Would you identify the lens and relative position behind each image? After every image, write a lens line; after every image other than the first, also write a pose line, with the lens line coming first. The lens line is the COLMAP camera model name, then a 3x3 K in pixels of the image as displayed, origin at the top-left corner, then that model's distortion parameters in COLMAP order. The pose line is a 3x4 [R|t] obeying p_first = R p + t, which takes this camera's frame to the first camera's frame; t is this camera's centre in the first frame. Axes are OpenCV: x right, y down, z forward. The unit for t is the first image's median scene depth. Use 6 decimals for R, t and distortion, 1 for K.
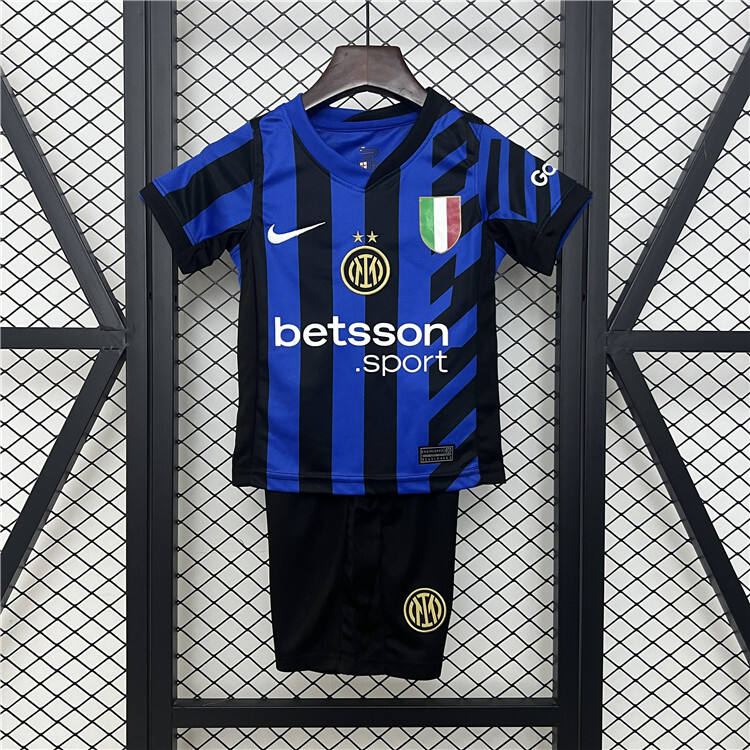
lens RADIAL K [[823.4, 0, 373.8], [0, 823.4, 381.5], [0, 0, 1]] dist [0.041777, 0.000000]
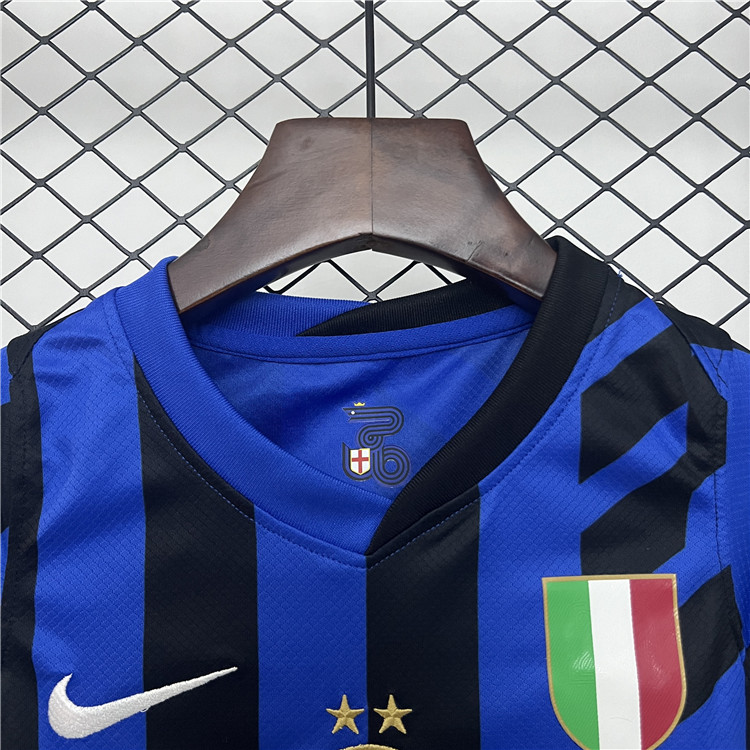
lens RADIAL K [[823.4, 0, 371.4], [0, 823.4, 371.4], [0, 0, 1]] dist [0.041777, 0.000000]
pose [[0.999951, -0.009611, 0.002313, -0.008750], [0.009822, 0.992483, -0.121989, -0.262839], [-0.001124, 0.122006, 0.992529, 0.680760]]
